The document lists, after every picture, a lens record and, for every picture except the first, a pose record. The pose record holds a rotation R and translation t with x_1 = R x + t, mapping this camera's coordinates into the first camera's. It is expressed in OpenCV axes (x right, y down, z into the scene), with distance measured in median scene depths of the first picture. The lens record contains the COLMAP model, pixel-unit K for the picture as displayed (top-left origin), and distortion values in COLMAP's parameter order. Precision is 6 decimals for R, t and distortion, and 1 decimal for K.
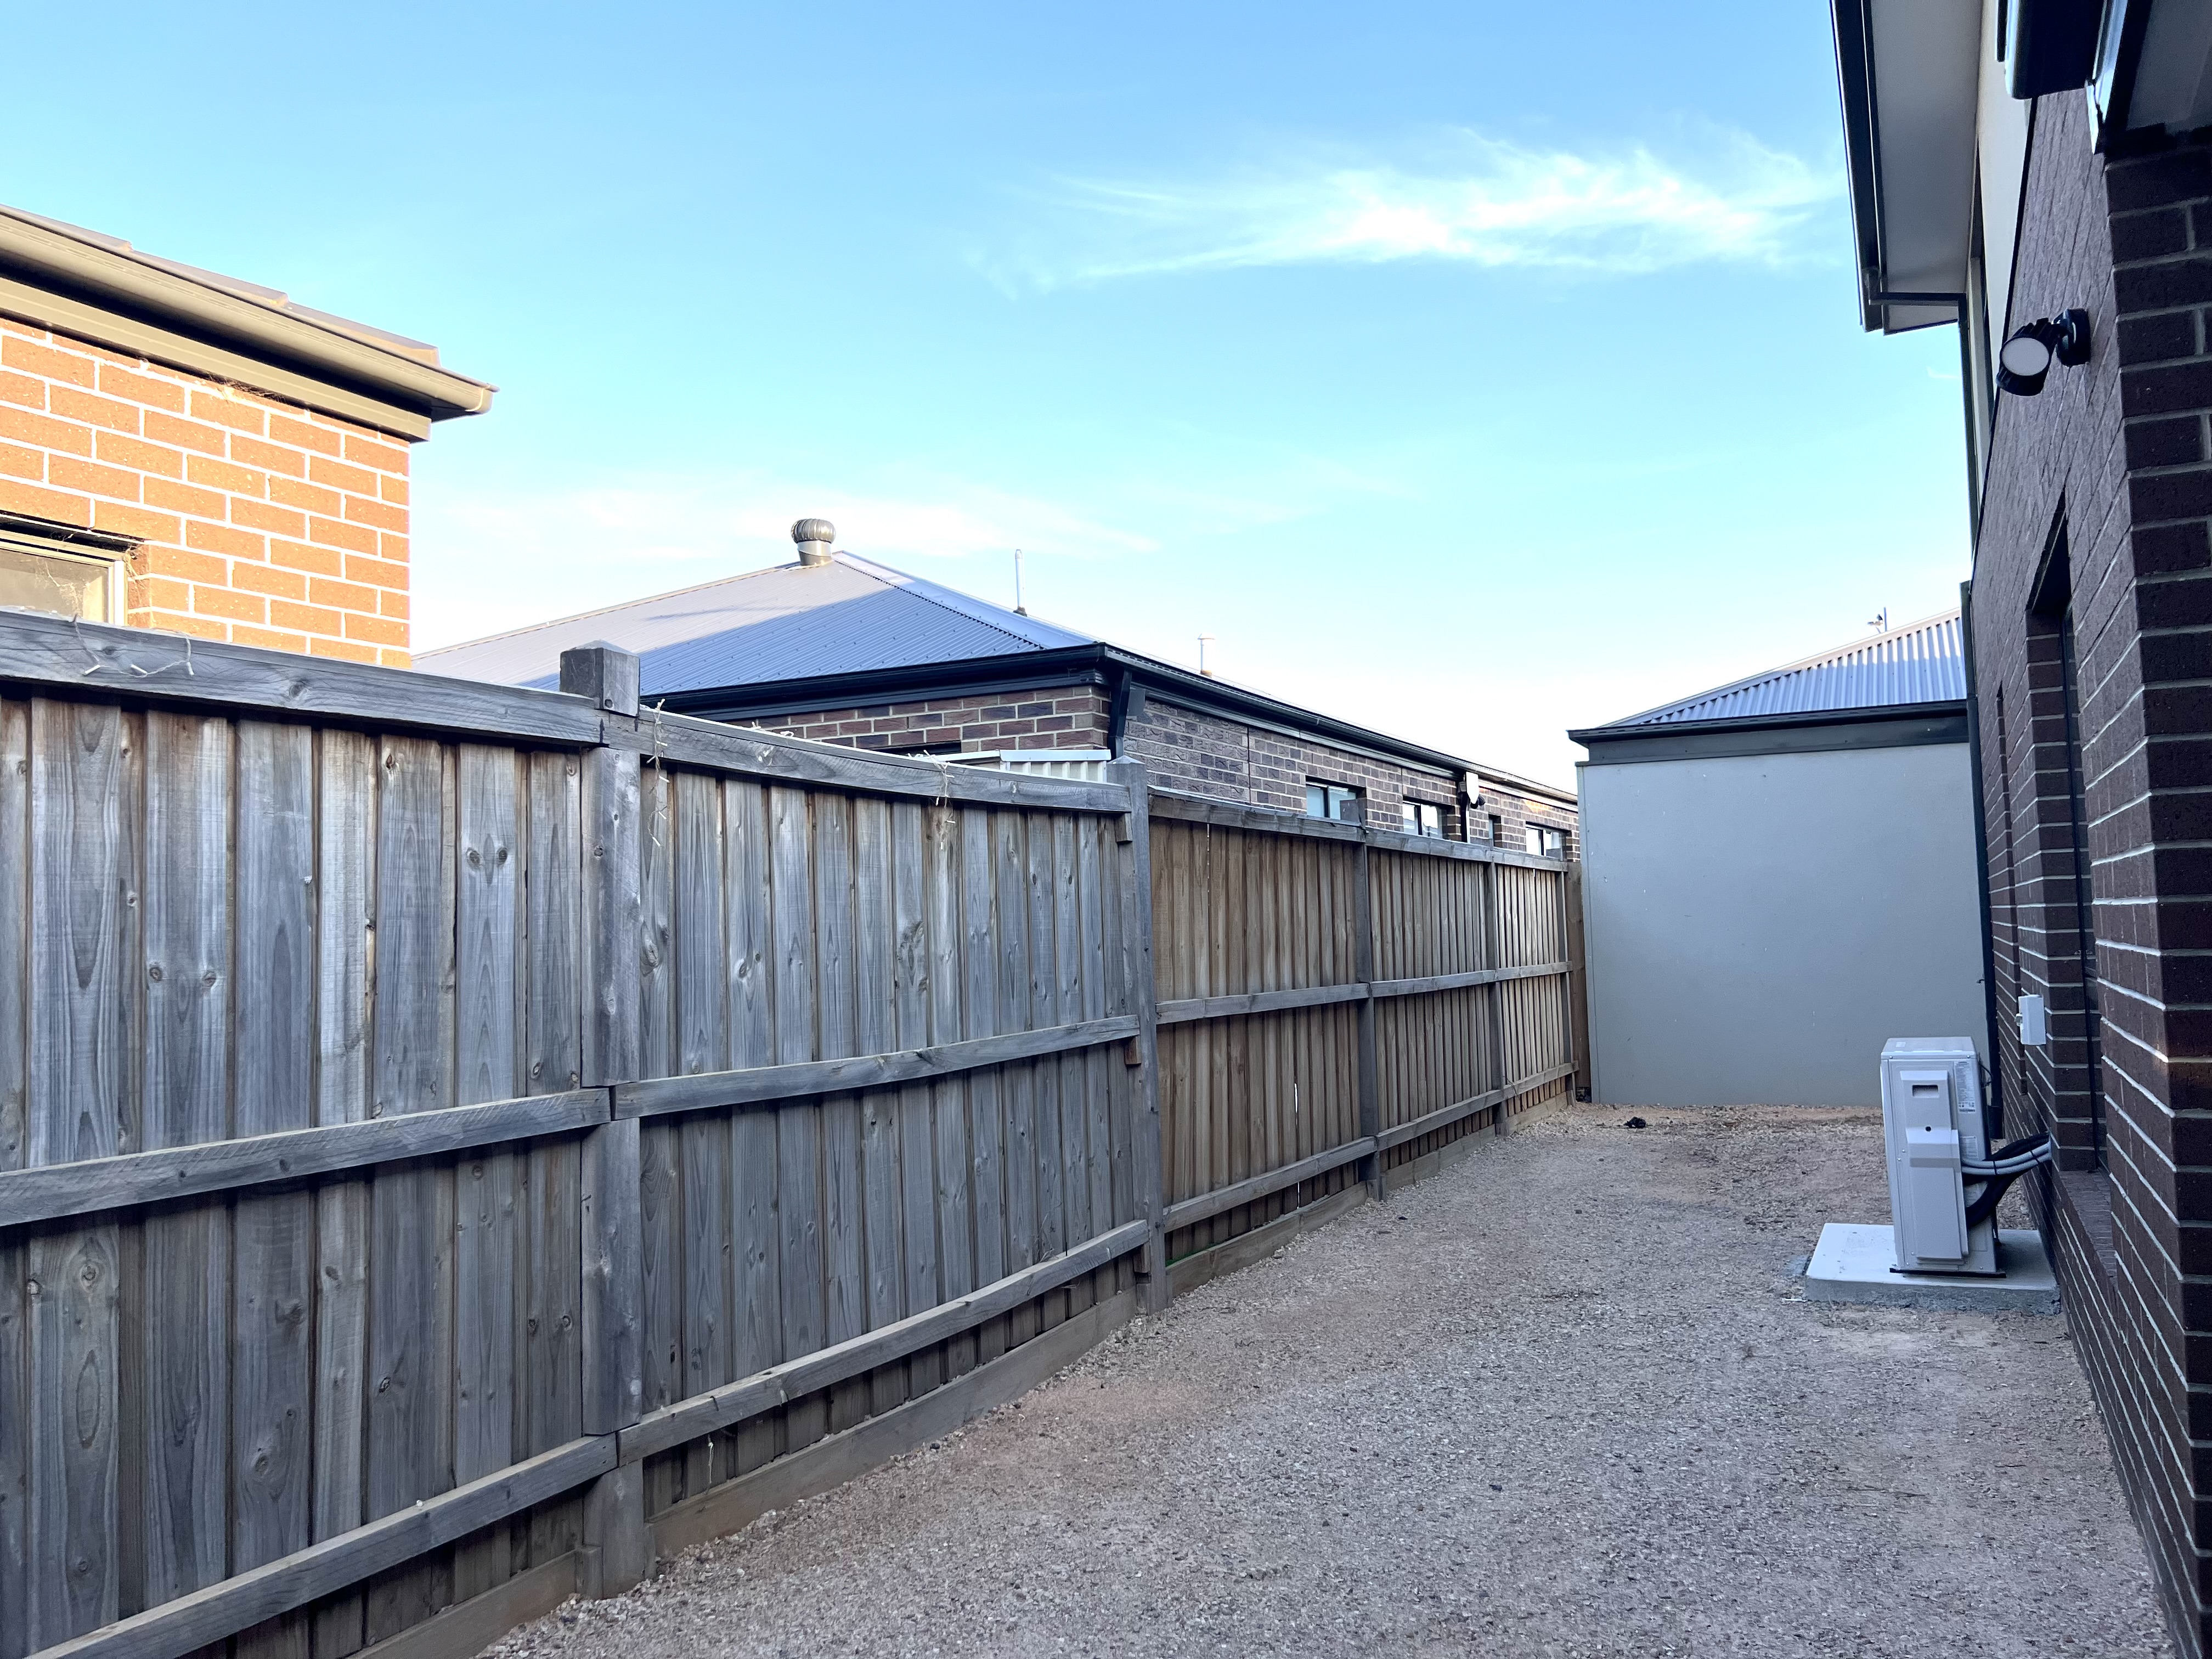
lens RADIAL K [[1681.7, 0, 1102.3], [0, 1681.7, 825.6], [0, 0, 1]] dist [0.043229, -0.006940]
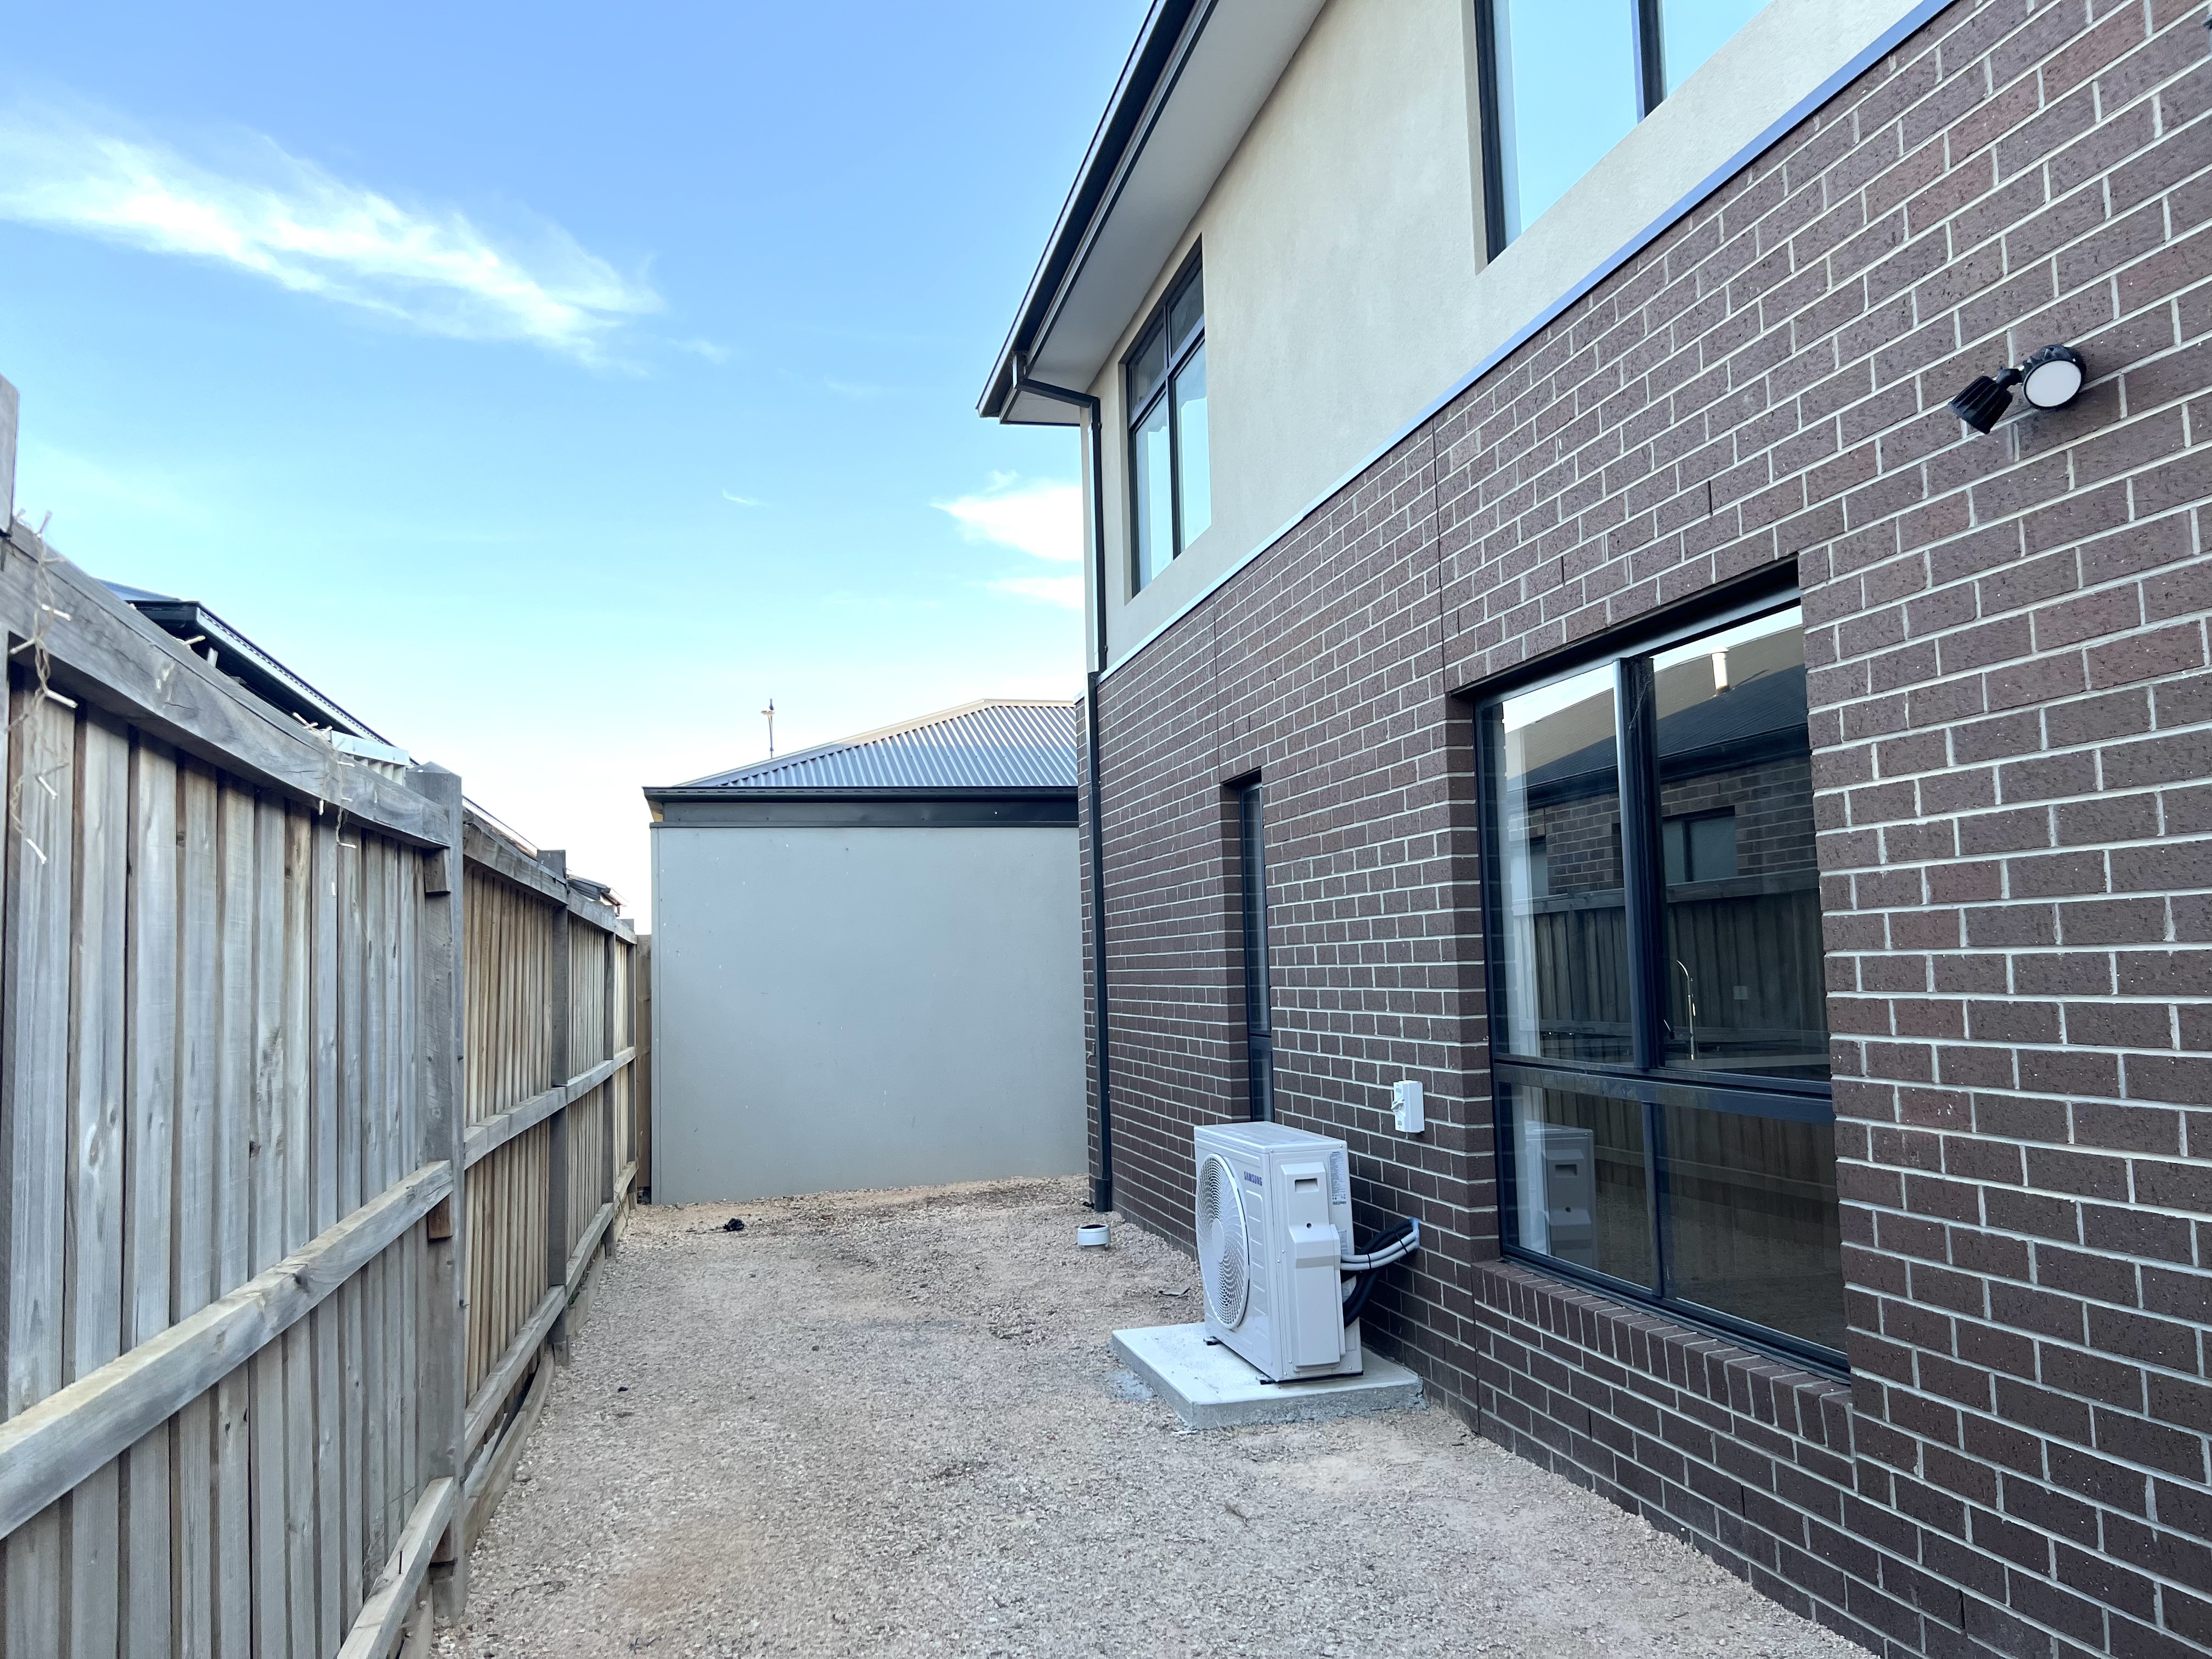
lens RADIAL K [[1681.7, 0, 1103.5], [0, 1681.7, 843.2], [0, 0, 1]] dist [0.043229, -0.006940]
pose [[0.778970, 0.055065, 0.624638, -0.199976], [-0.034911, 0.998400, -0.044478, 0.010786], [-0.626088, 0.012840, 0.779647, 0.328795]]
